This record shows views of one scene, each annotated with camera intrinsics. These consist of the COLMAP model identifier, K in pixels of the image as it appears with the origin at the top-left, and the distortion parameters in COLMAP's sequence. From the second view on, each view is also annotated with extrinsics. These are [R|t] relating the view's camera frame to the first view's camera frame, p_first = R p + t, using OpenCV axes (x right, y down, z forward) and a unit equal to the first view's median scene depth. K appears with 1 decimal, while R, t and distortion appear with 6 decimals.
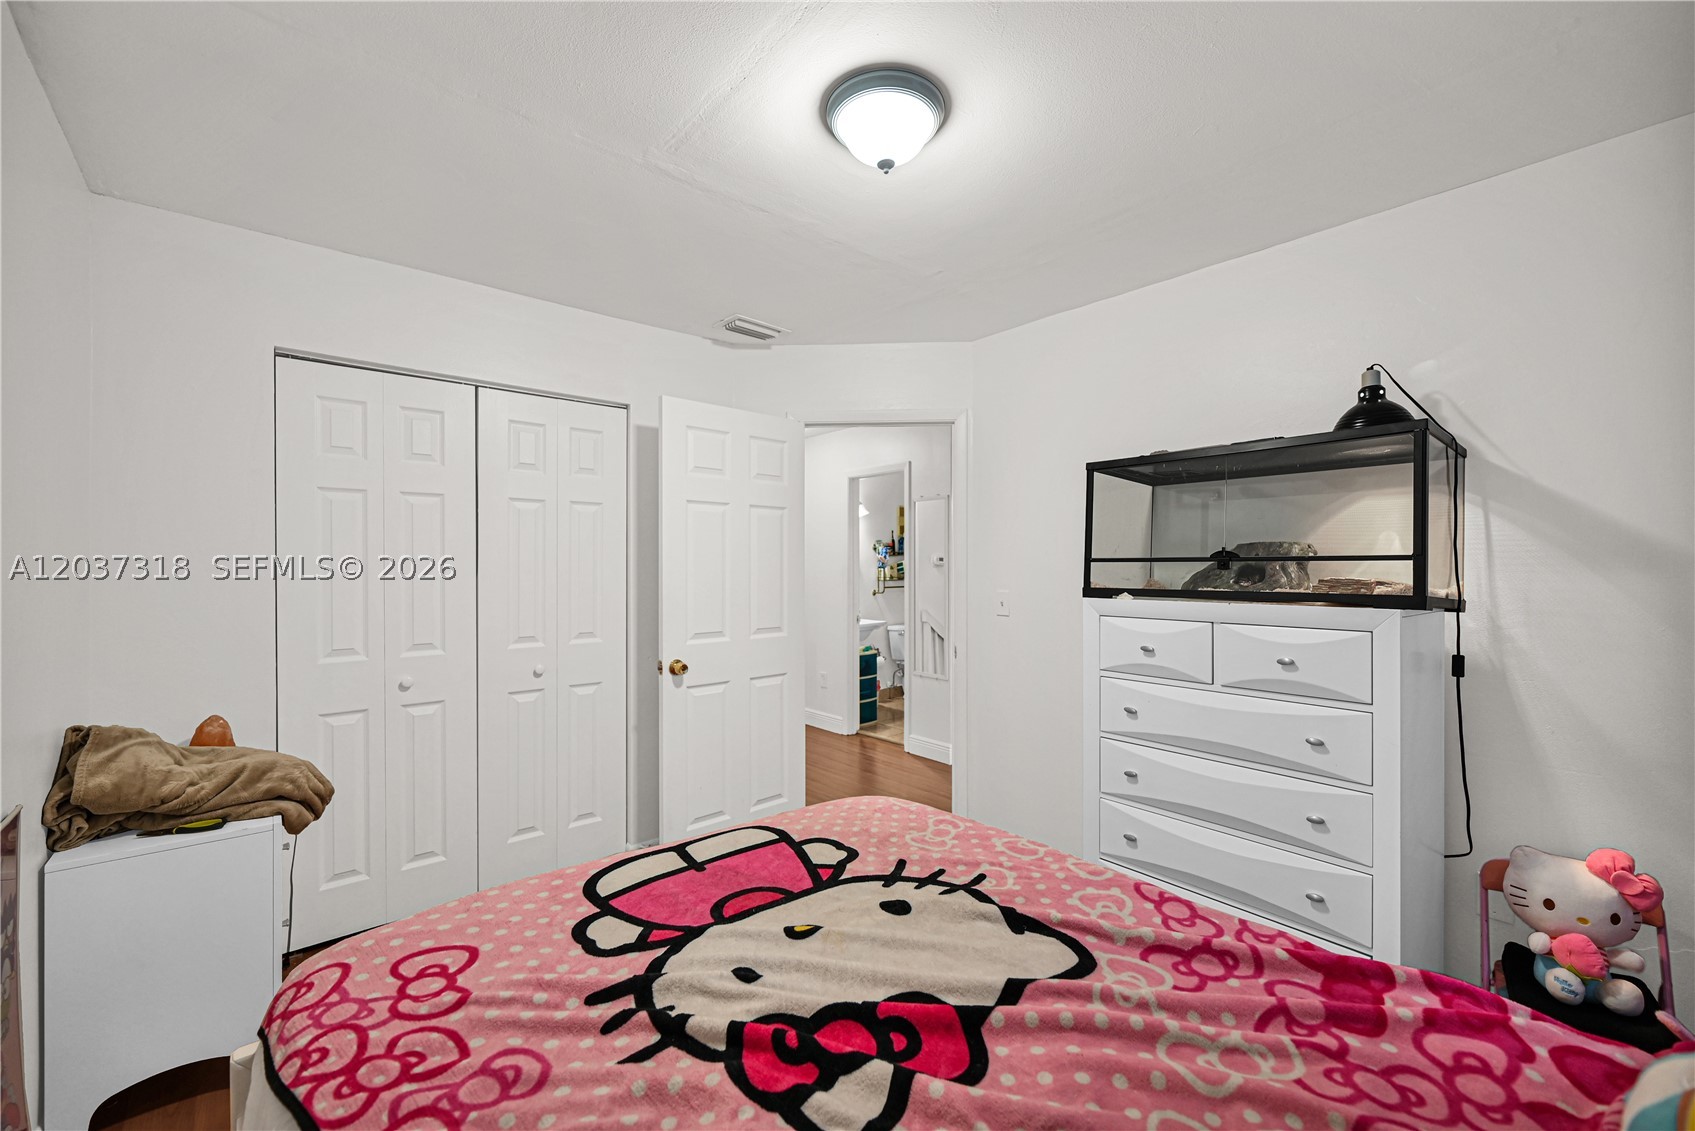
lens RADIAL K [[684.3, 0, 848.2], [0, 684.3, 568.4], [0, 0, 1]] dist [0.000881, 0.000182]
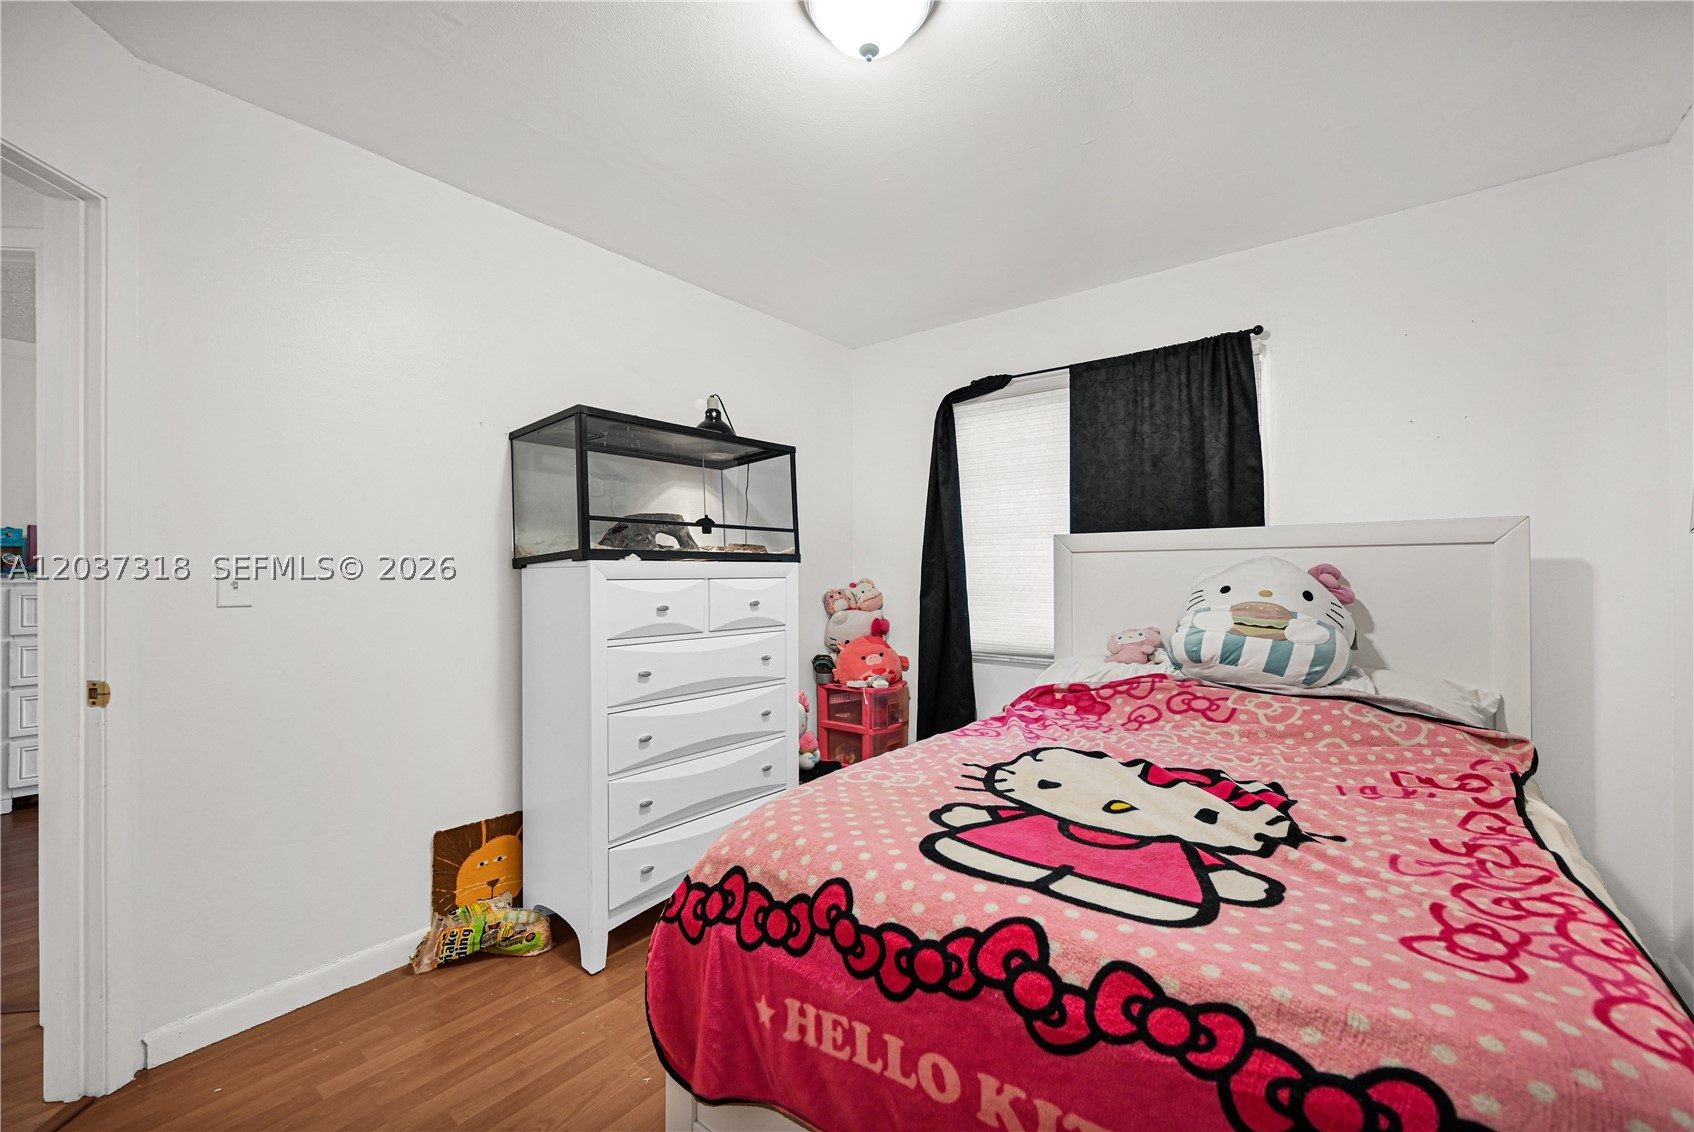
lens RADIAL K [[683.9, 0, 848.7], [0, 683.9, 567.0], [0, 0, 1]] dist [0.000881, 0.000182]
pose [[-0.187914, 0.007655, 0.982156, -0.995962], [0.004149, 0.999967, -0.007000, 0.103075], [-0.982177, 0.002760, -0.187940, 1.467914]]
